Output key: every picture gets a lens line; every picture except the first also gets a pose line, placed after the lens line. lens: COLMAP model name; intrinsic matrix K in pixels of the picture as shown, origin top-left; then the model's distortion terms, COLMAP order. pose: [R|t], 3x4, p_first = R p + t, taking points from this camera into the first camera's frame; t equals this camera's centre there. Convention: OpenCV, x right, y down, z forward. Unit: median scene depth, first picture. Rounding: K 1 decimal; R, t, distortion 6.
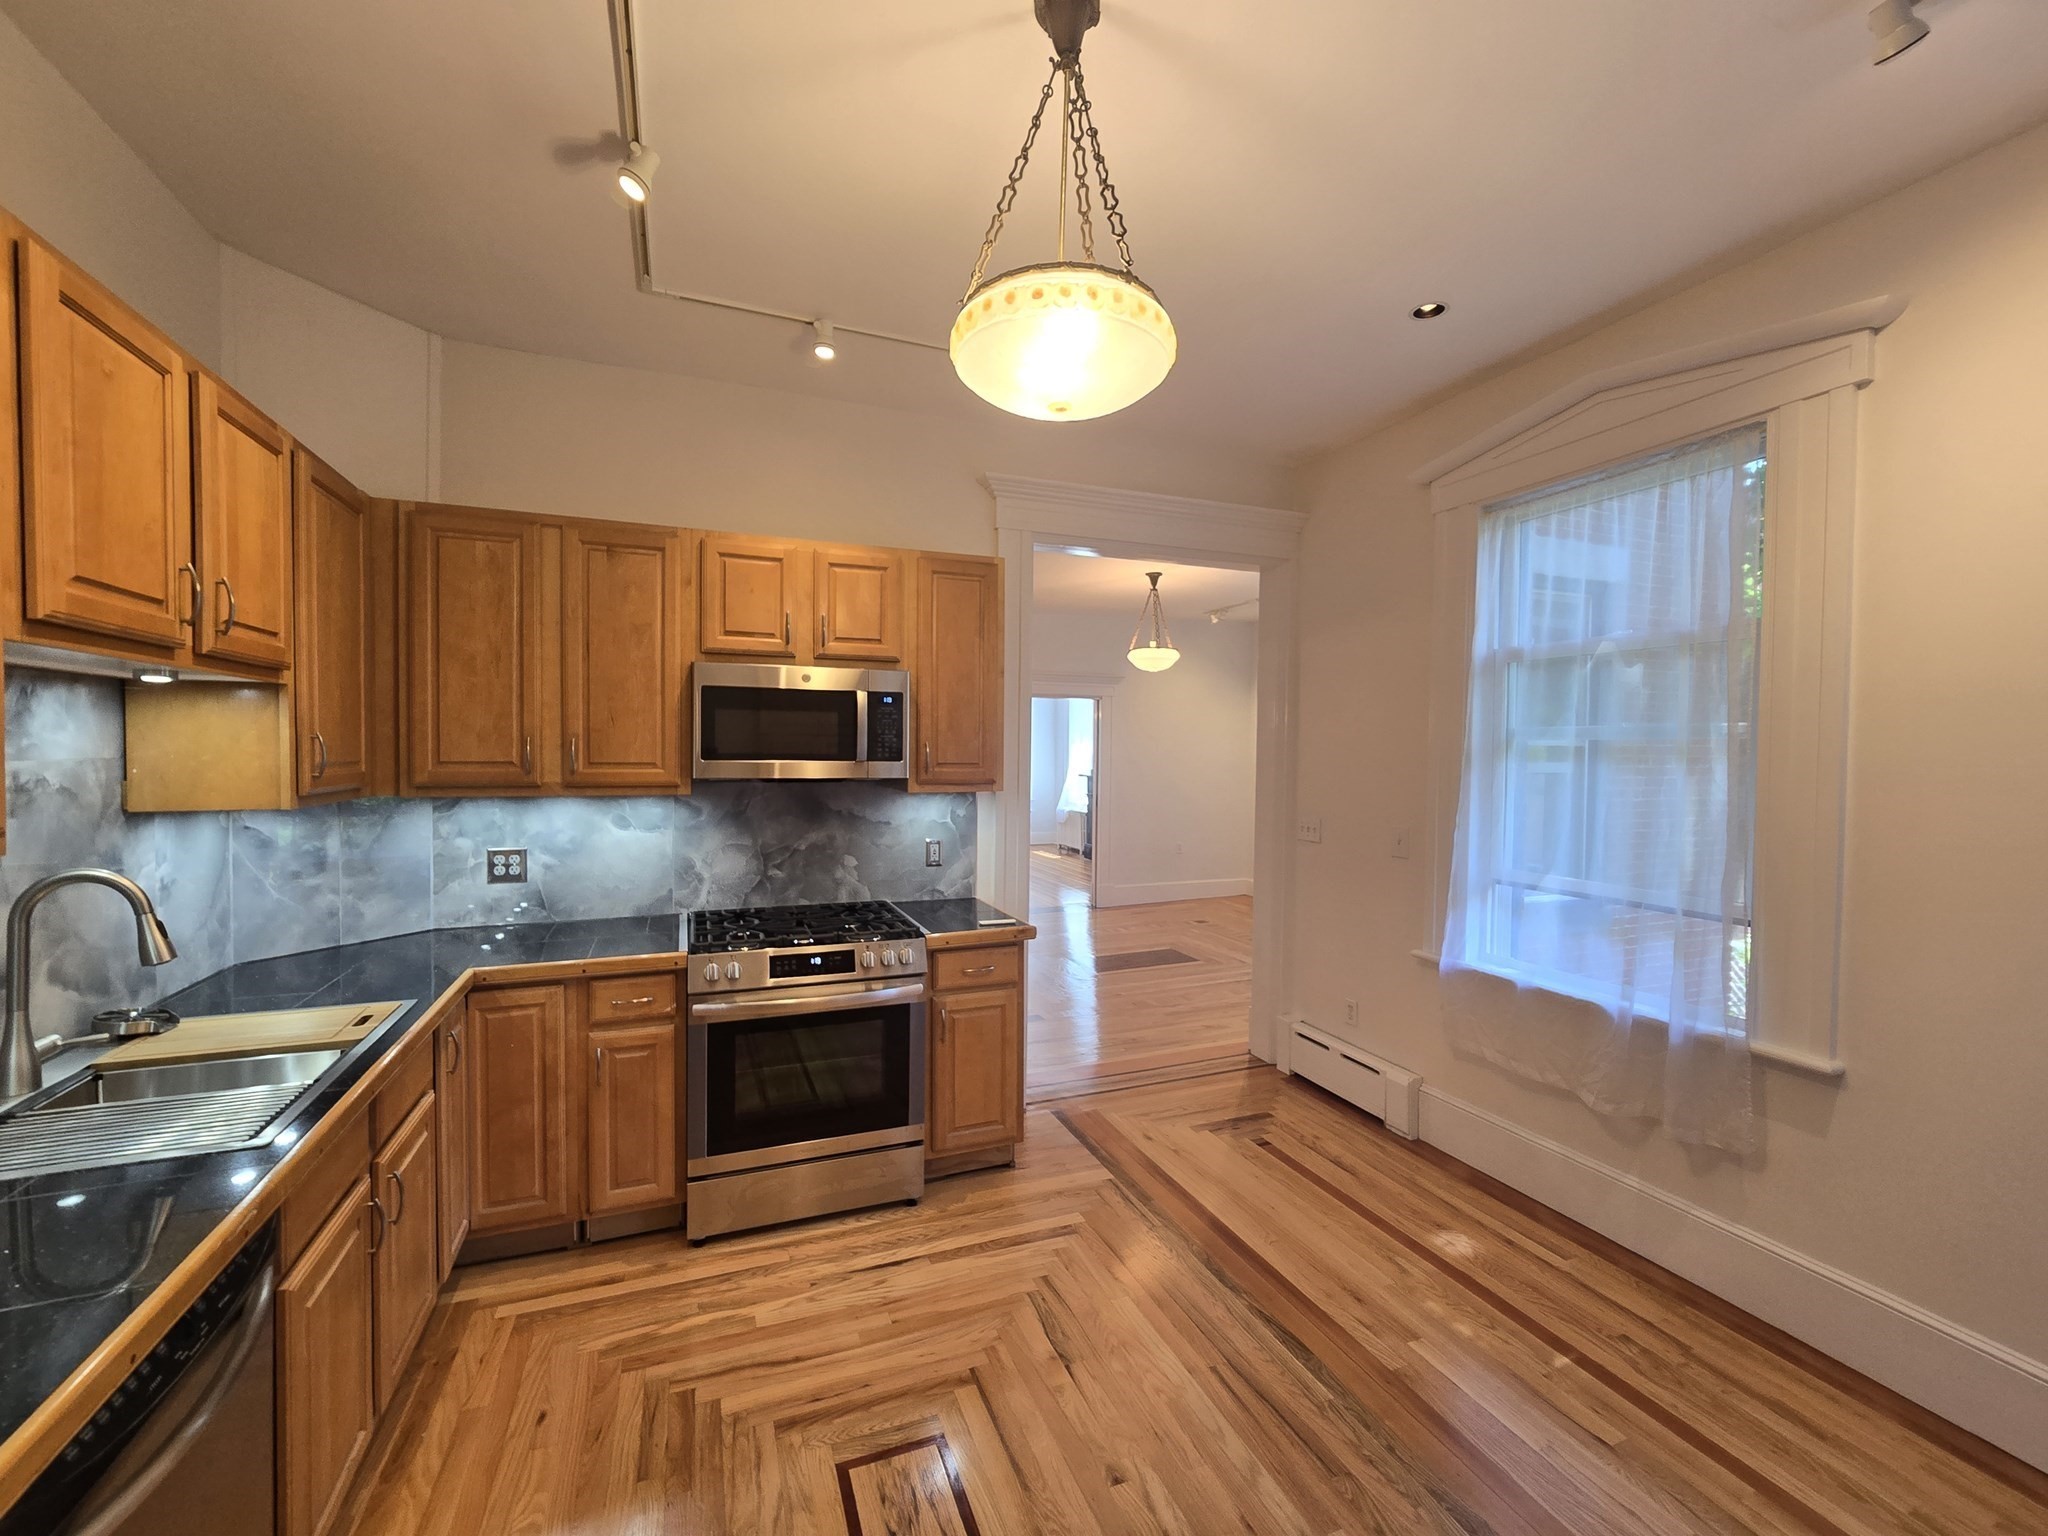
lens RADIAL K [[841.3, 0, 1026.8], [0, 841.3, 770.5], [0, 0, 1]] dist [-0.003078, 0.000500]
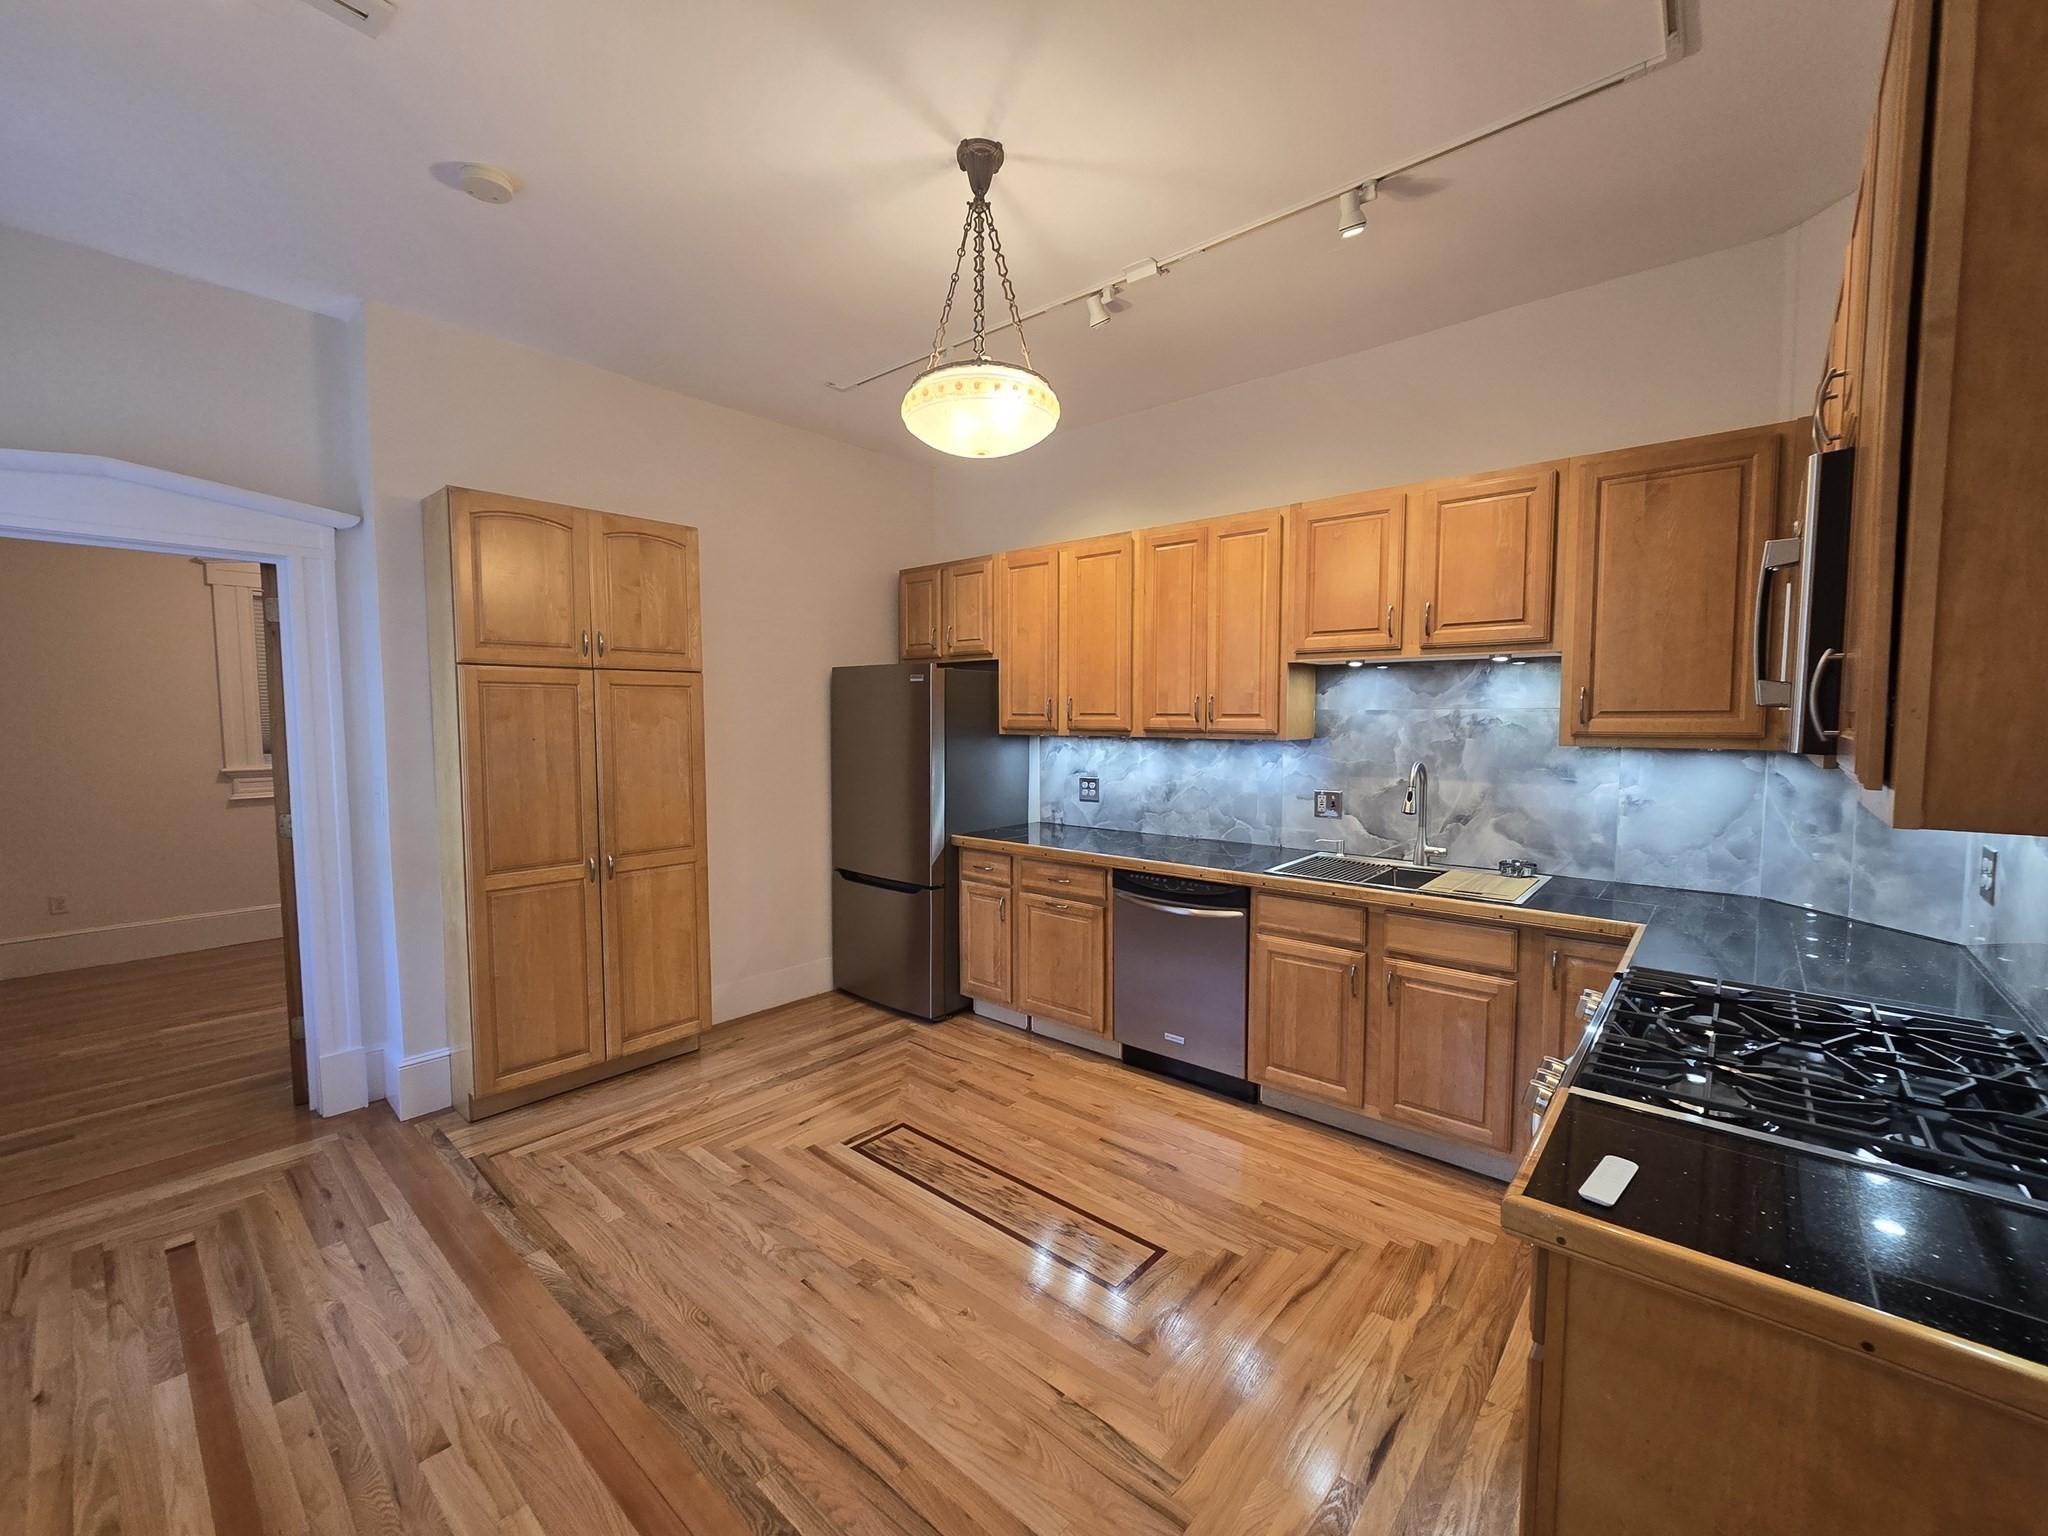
lens RADIAL K [[841.3, 0, 1021.3], [0, 841.3, 766.6], [0, 0, 1]] dist [-0.003078, 0.000500]
pose [[-0.887792, 0.027478, -0.459424, 0.427739], [-0.013426, 0.996245, 0.085529, -0.020945], [0.460049, 0.082100, -0.884089, 1.546220]]
